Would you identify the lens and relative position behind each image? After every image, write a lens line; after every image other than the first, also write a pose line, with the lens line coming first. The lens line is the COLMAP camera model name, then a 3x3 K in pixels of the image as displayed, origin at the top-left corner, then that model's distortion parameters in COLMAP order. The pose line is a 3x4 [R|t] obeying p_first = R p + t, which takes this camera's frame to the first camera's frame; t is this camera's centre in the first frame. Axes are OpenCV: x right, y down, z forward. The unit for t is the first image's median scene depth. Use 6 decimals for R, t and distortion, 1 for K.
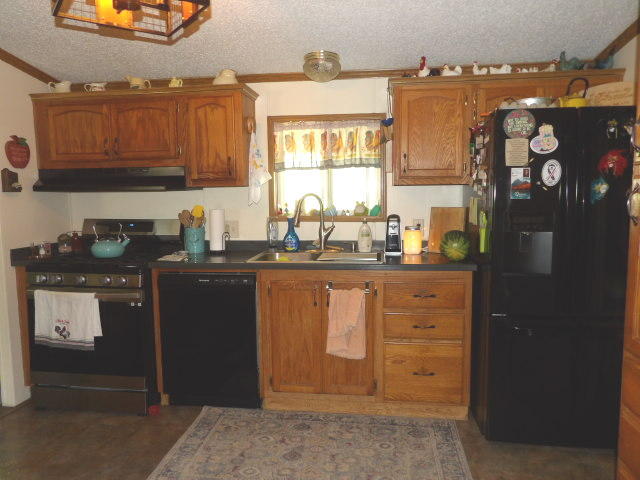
lens RADIAL K [[458.1, 0, 320.0], [0, 458.1, 240.0], [0, 0, 1]] dist [-0.033112, 0.035863]
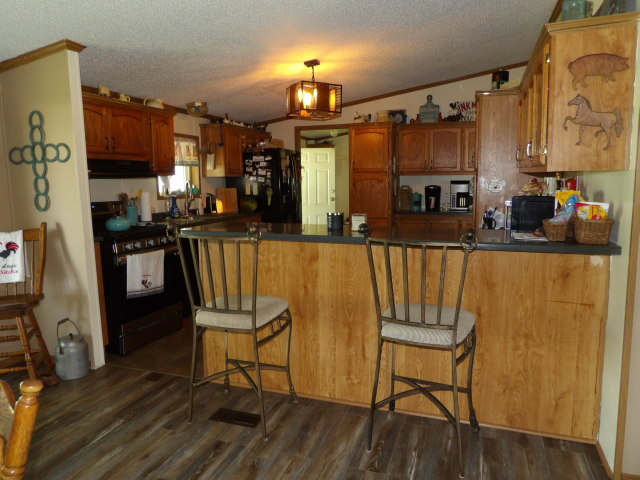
lens RADIAL K [[458.1, 0, 320.0], [0, 458.1, 240.0], [0, 0, 1]] dist [-0.033112, 0.035863]
pose [[0.202954, -0.120301, 0.971770, -1.614385], [0.110947, 0.988859, 0.099245, 0.000704], [-0.972883, 0.087672, 0.214040, 0.193556]]
